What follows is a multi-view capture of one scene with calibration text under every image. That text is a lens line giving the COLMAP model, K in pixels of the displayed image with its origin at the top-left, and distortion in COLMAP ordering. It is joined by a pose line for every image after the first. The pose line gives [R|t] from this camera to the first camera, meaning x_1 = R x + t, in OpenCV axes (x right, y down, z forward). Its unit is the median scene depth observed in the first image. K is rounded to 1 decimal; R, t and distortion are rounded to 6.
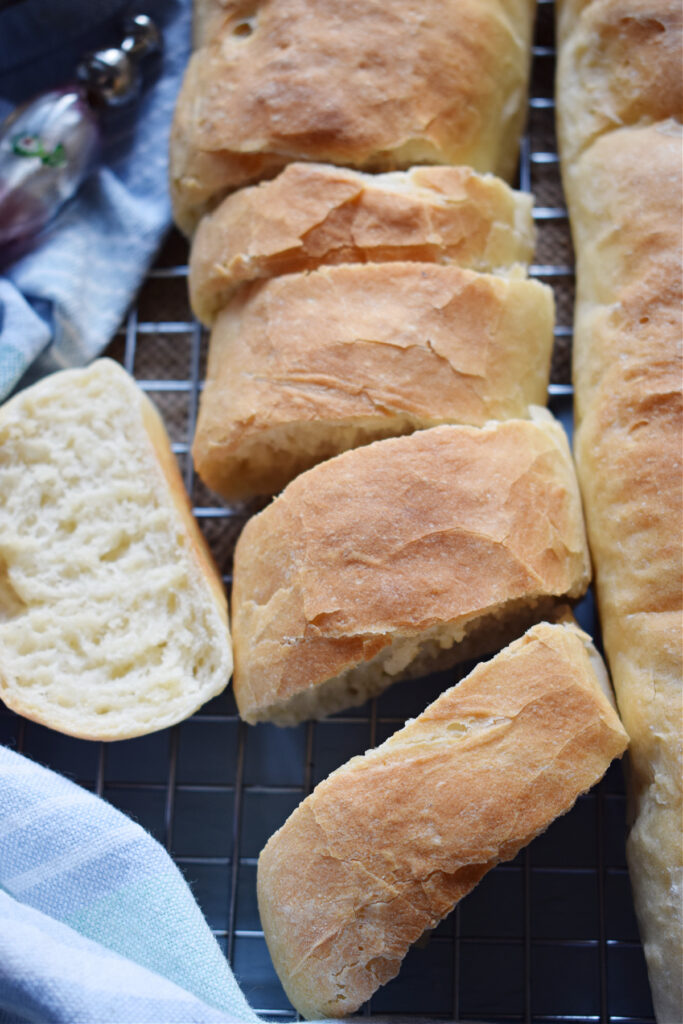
lens RADIAL K [[1845.9, 0, 341.5], [0, 1845.9, 512.0], [0, 0, 1]] dist [-0.006758, -0.009149]
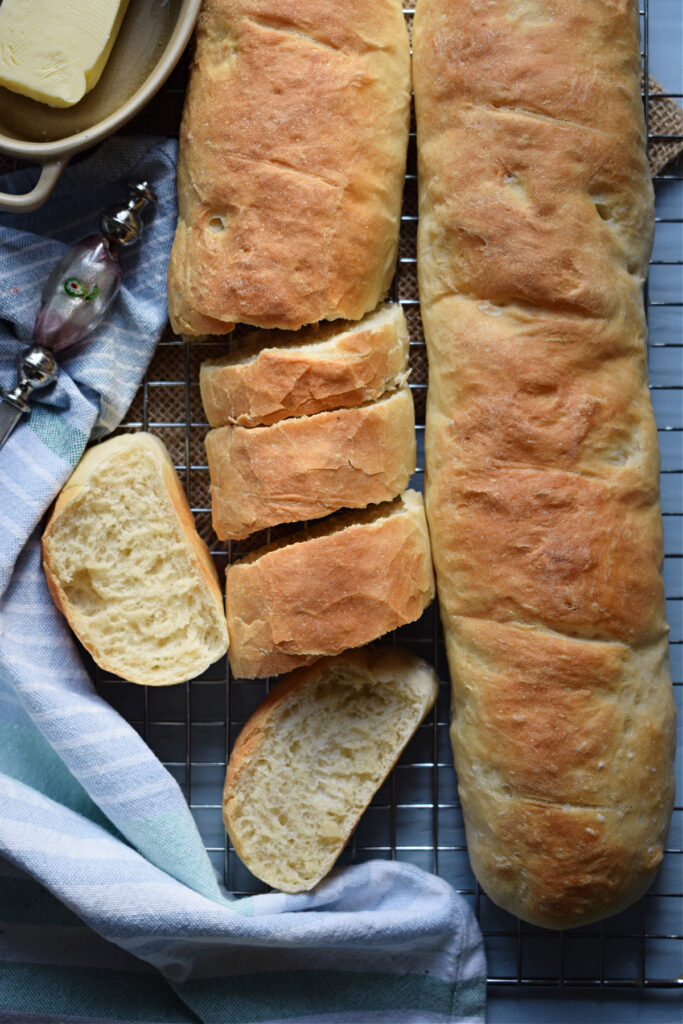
lens RADIAL K [[1845.9, 0, 341.5], [0, 1845.9, 512.0], [0, 0, 1]] dist [-0.006758, -0.009149]
pose [[0.996237, -0.027422, 0.082217, -0.090623], [-0.002370, 0.939650, 0.342130, -0.613890], [-0.086637, -0.341037, 0.936049, -0.588689]]
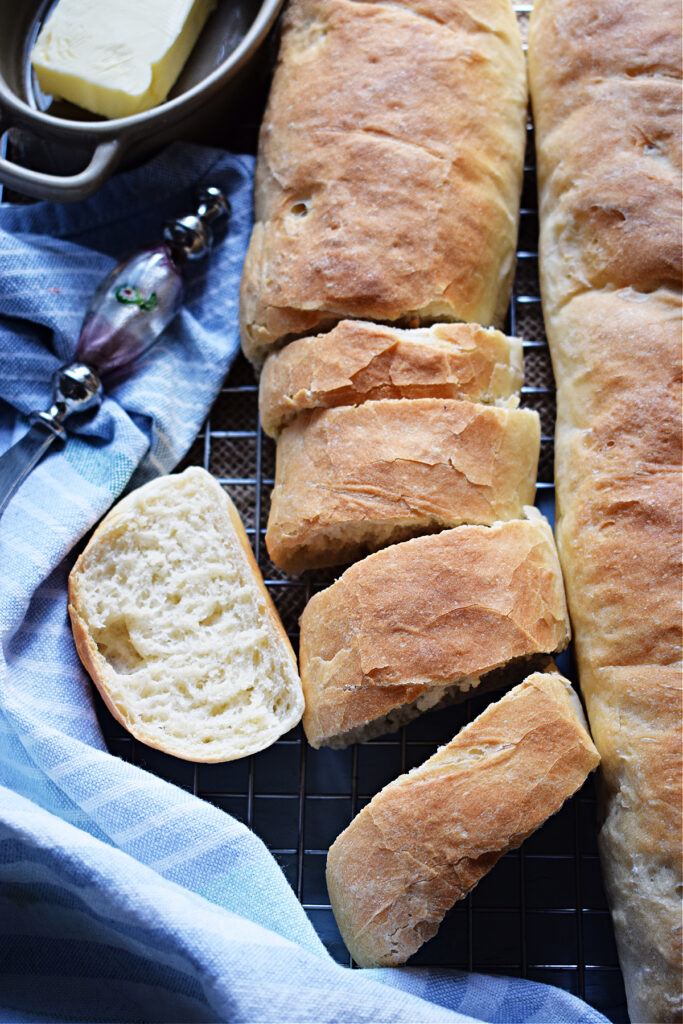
lens RADIAL K [[1845.9, 0, 341.5], [0, 1845.9, 512.0], [0, 0, 1]] dist [-0.006758, -0.009149]
pose [[0.999163, -0.001683, 0.040864, -0.084211], [0.001207, 0.999931, 0.011651, -0.070148], [-0.040880, -0.011592, 0.999097, -0.322506]]
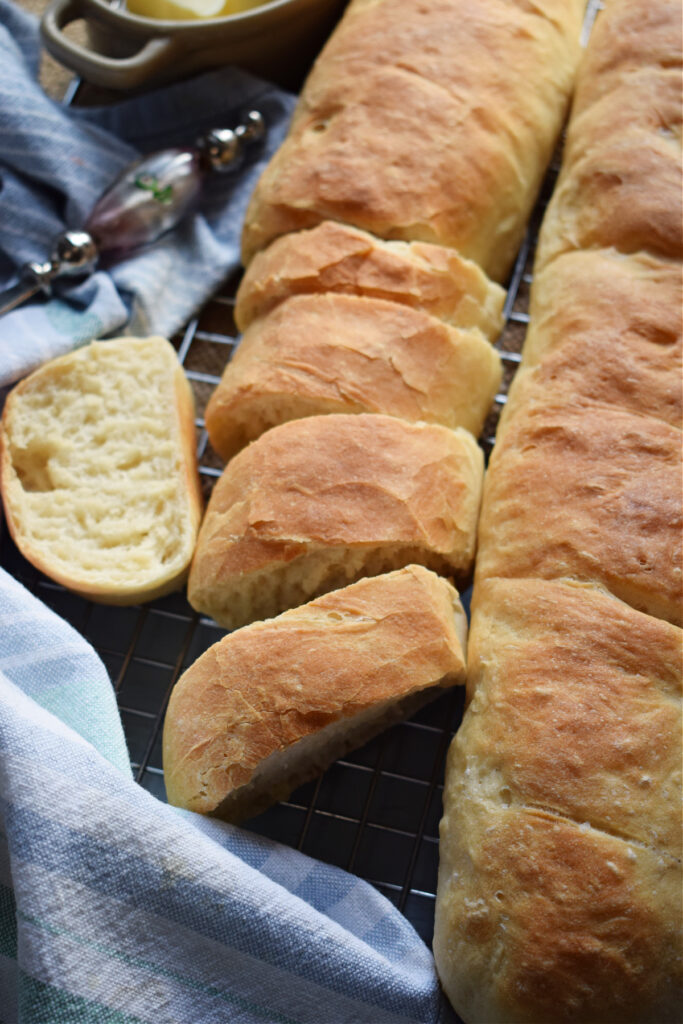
lens RADIAL K [[1845.9, 0, 341.5], [0, 1845.9, 512.0], [0, 0, 1]] dist [-0.006758, -0.009149]
pose [[0.972344, 0.216482, -0.087649, 0.151950], [-0.227268, 0.963495, -0.141518, 0.210253], [0.053813, 0.157524, 0.986048, -0.300637]]
